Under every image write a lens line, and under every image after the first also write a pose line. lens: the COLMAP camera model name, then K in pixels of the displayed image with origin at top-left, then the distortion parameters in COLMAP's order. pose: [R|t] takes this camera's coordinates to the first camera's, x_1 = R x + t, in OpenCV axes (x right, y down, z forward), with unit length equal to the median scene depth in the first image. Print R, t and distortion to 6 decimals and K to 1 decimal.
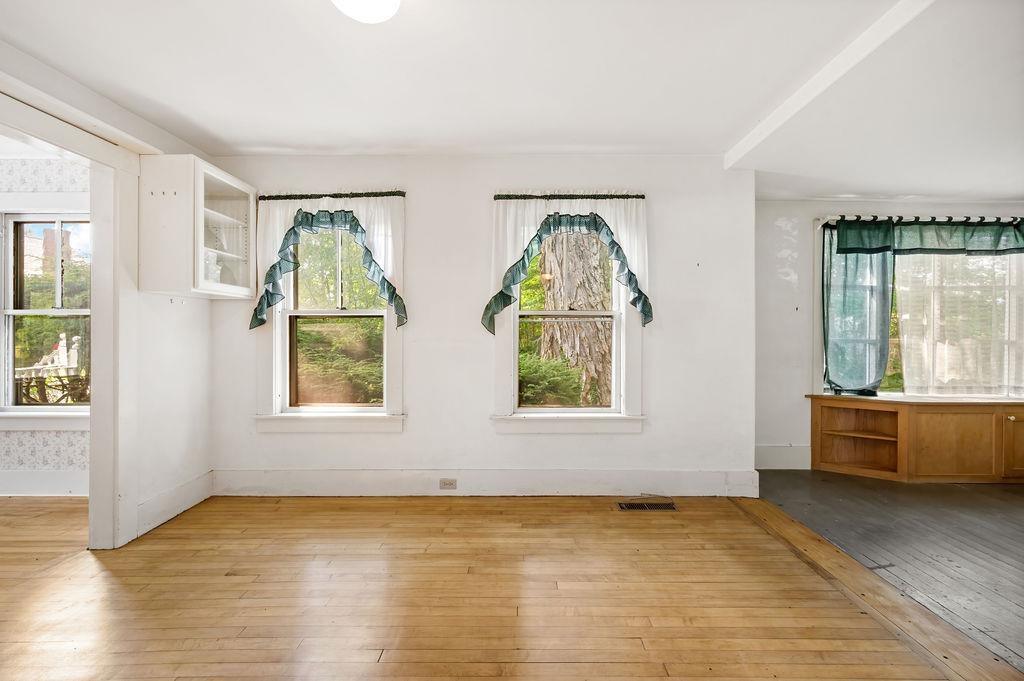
lens RADIAL K [[415.5, 0, 514.0], [0, 415.5, 333.1], [0, 0, 1]] dist [-0.000484, -0.000030]
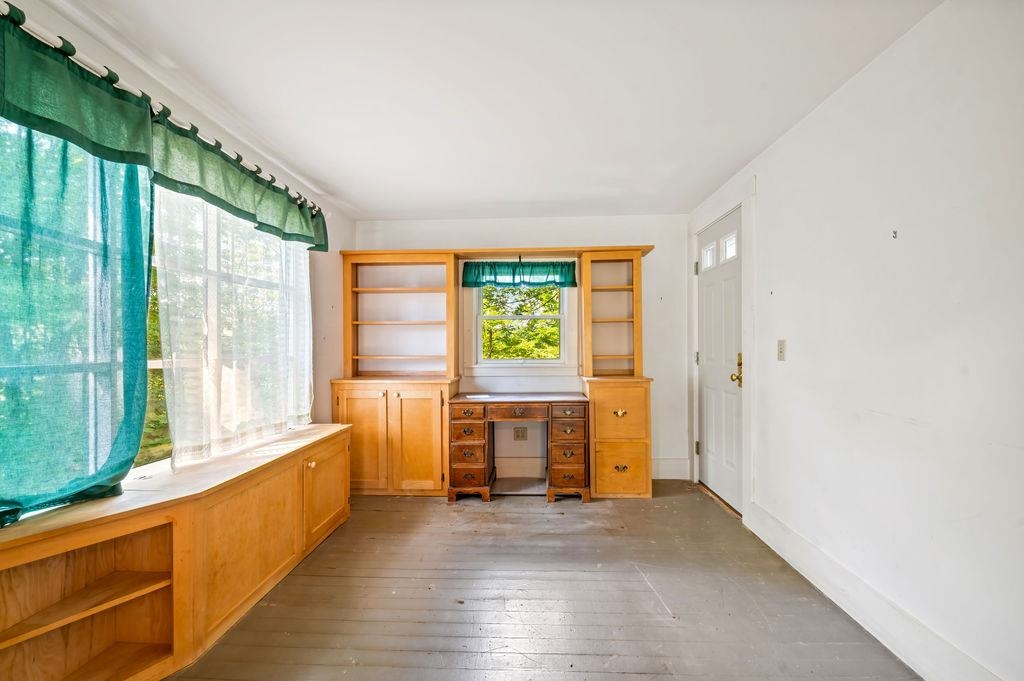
lens RADIAL K [[409.2, 0, 518.4], [0, 409.2, 345.4], [0, 0, 1]] dist [-0.013065, 0.004354]
pose [[0.029465, -0.006694, 0.999543, 0.470588], [0.004790, 0.999967, 0.006556, -0.004774], [-0.999554, 0.004595, 0.029496, 0.579390]]
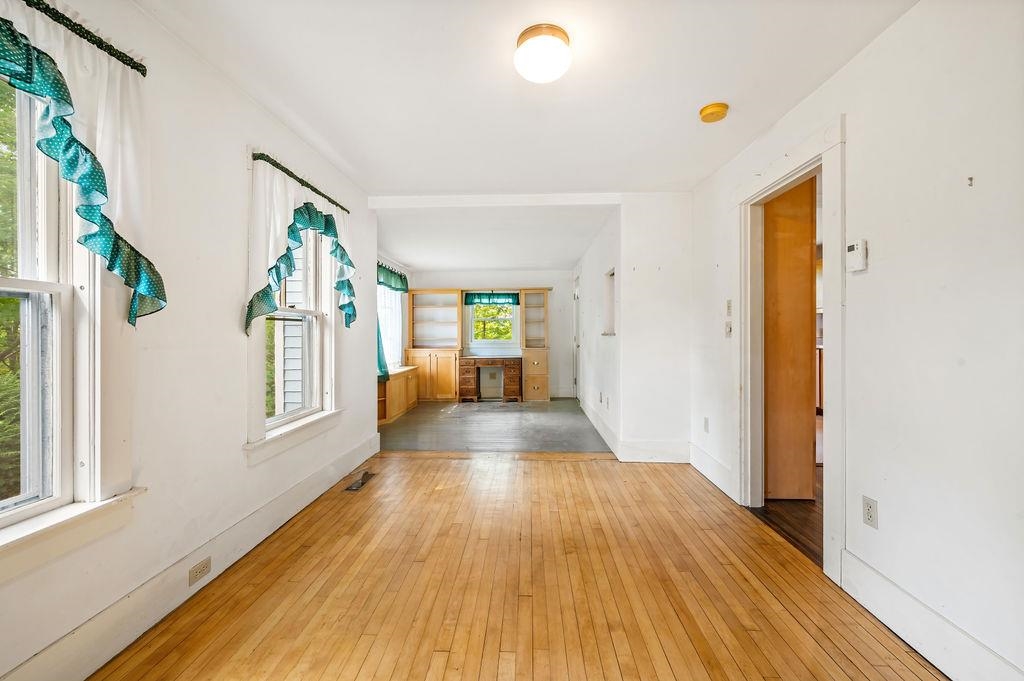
lens RADIAL K [[415.5, 0, 514.0], [0, 415.5, 333.1], [0, 0, 1]] dist [-0.000484, -0.000030]
pose [[0.032158, -0.001163, 0.999482, -0.661114], [0.003665, 0.999993, 0.001046, 0.000646], [-0.999476, 0.003629, 0.032162, 0.423926]]
